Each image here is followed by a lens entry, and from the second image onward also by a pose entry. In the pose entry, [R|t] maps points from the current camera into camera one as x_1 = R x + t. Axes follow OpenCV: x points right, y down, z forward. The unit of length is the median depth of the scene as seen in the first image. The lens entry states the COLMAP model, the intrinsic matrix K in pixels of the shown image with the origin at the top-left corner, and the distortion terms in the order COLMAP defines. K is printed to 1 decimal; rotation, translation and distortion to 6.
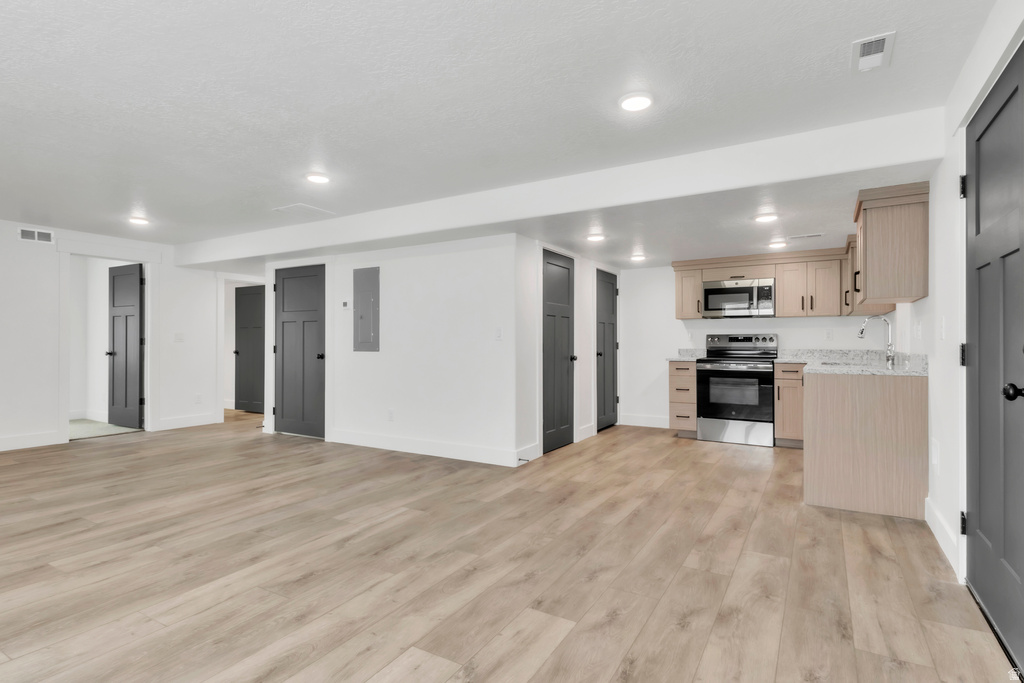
lens RADIAL K [[531.4, 0, 512.0], [0, 531.4, 341.5], [0, 0, 1]] dist [0.006265, 0.001109]
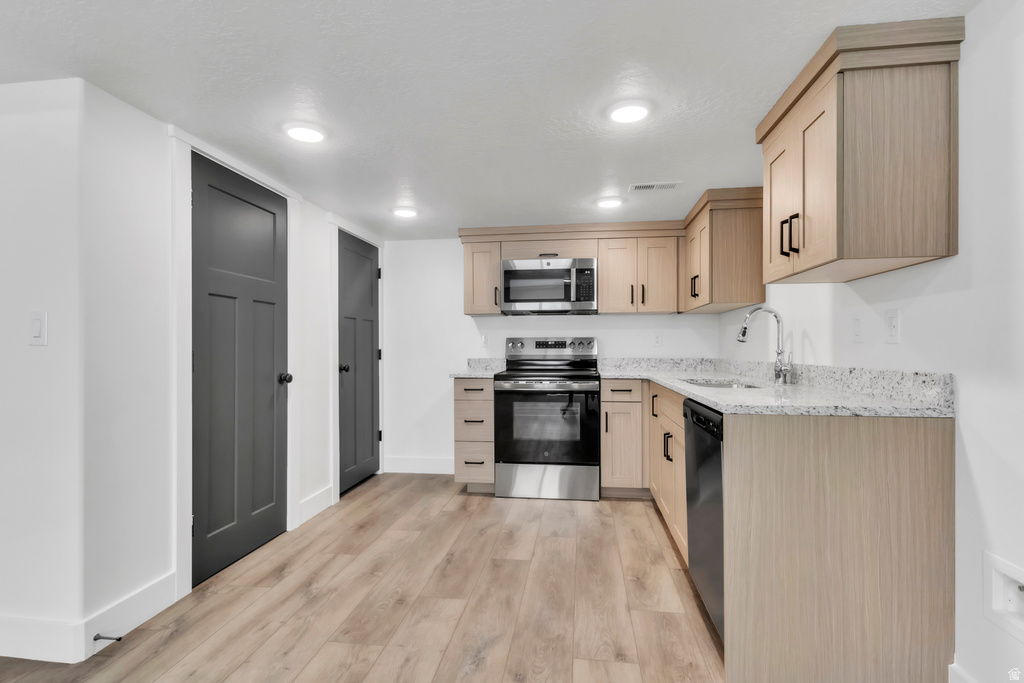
lens RADIAL K [[531.4, 0, 512.0], [0, 531.4, 341.5], [0, 0, 1]] dist [0.006265, 0.001109]
pose [[0.925088, 0.003105, 0.379741, 0.117079], [0.001635, 0.999925, -0.012159, 0.000231], [-0.379750, 0.011869, 0.925013, 0.381221]]
